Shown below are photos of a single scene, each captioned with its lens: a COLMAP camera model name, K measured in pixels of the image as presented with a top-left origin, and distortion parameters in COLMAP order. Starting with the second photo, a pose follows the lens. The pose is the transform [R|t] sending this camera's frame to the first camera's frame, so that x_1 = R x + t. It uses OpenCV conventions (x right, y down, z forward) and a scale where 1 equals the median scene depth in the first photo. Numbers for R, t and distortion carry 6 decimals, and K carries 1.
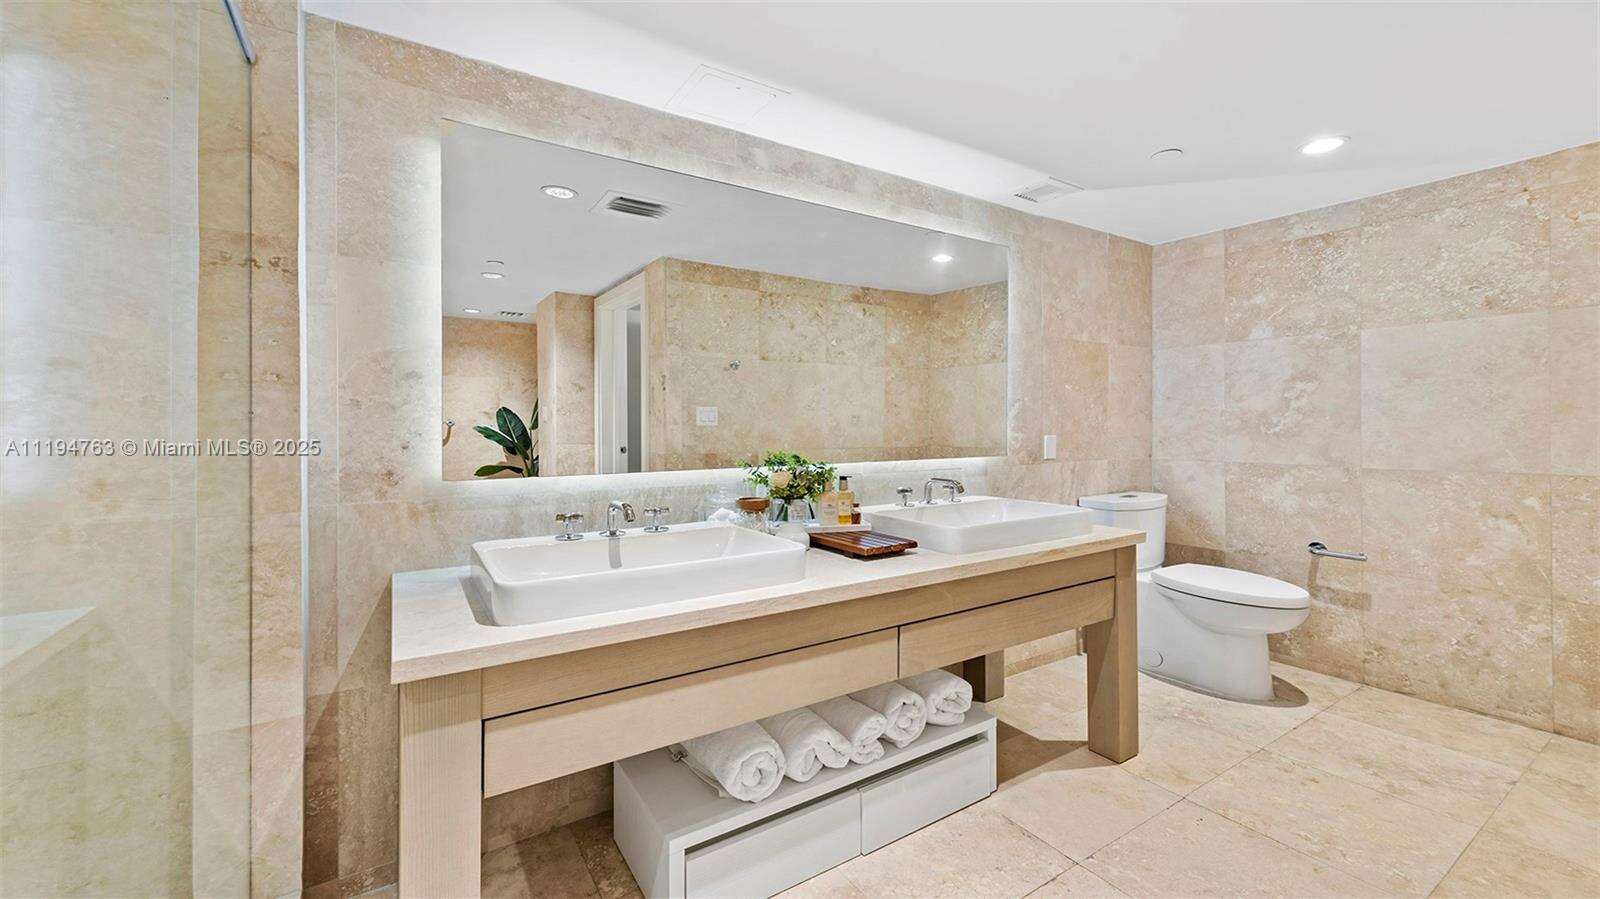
lens RADIAL K [[643.3, 0, 804.1], [0, 643.3, 435.9], [0, 0, 1]] dist [0.008943, 0.000034]
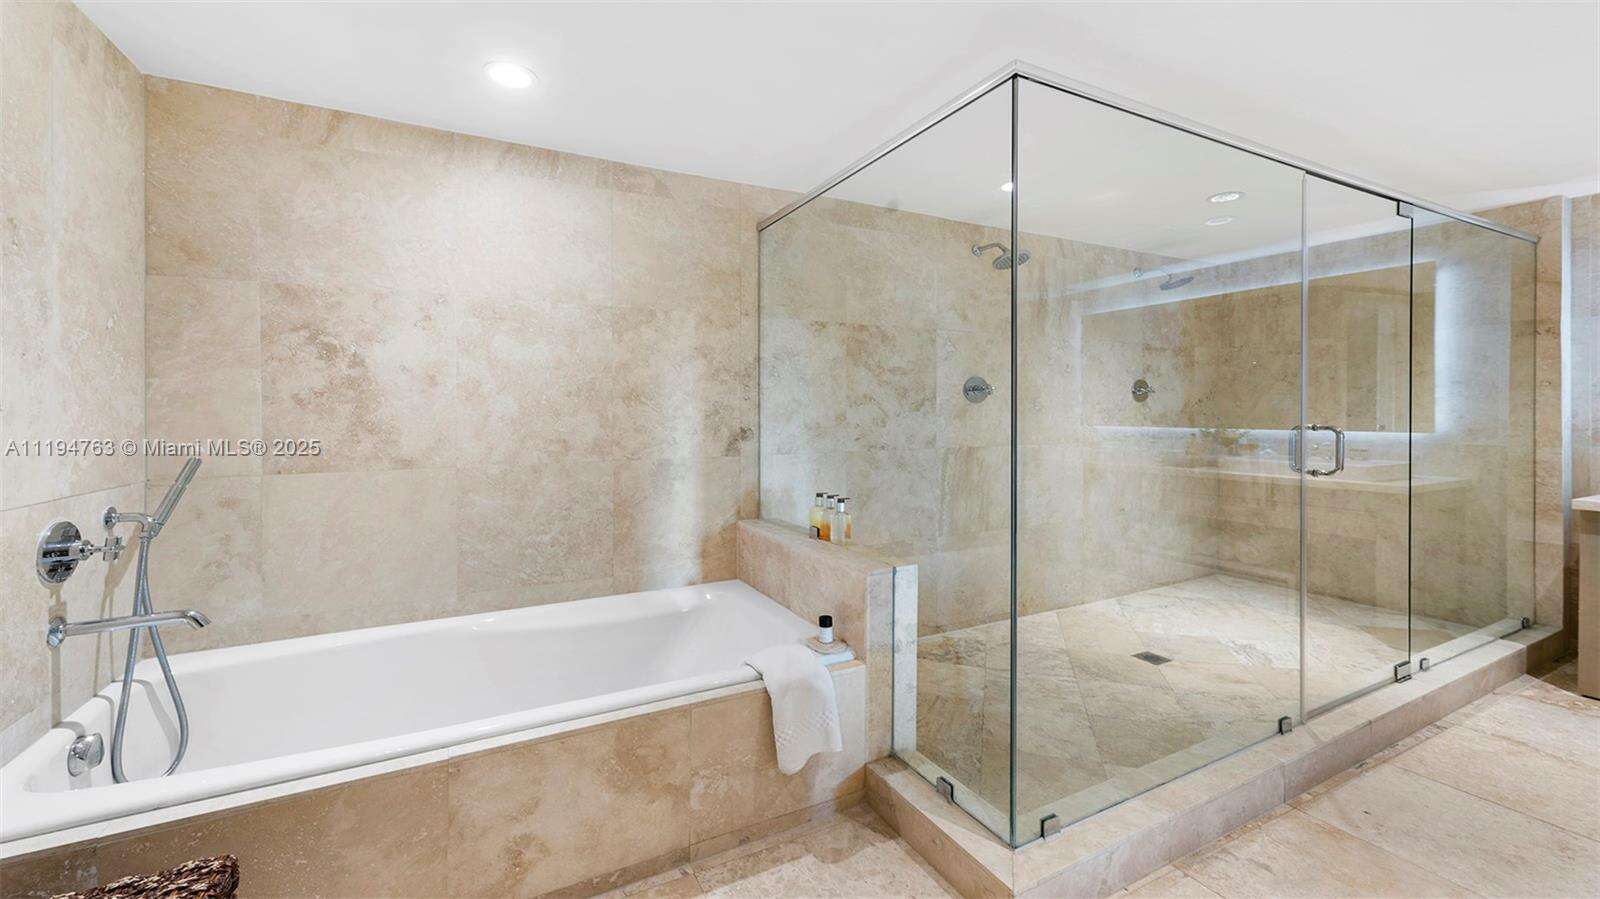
lens RADIAL K [[643.3, 0, 812.8], [0, 643.3, 410.2], [0, 0, 1]] dist [0.008943, 0.000034]
pose [[-0.087911, -0.000688, -0.996128, 1.565215], [-0.007487, 0.999972, -0.000030, 0.016565], [0.996100, 0.007455, -0.087914, -1.251938]]
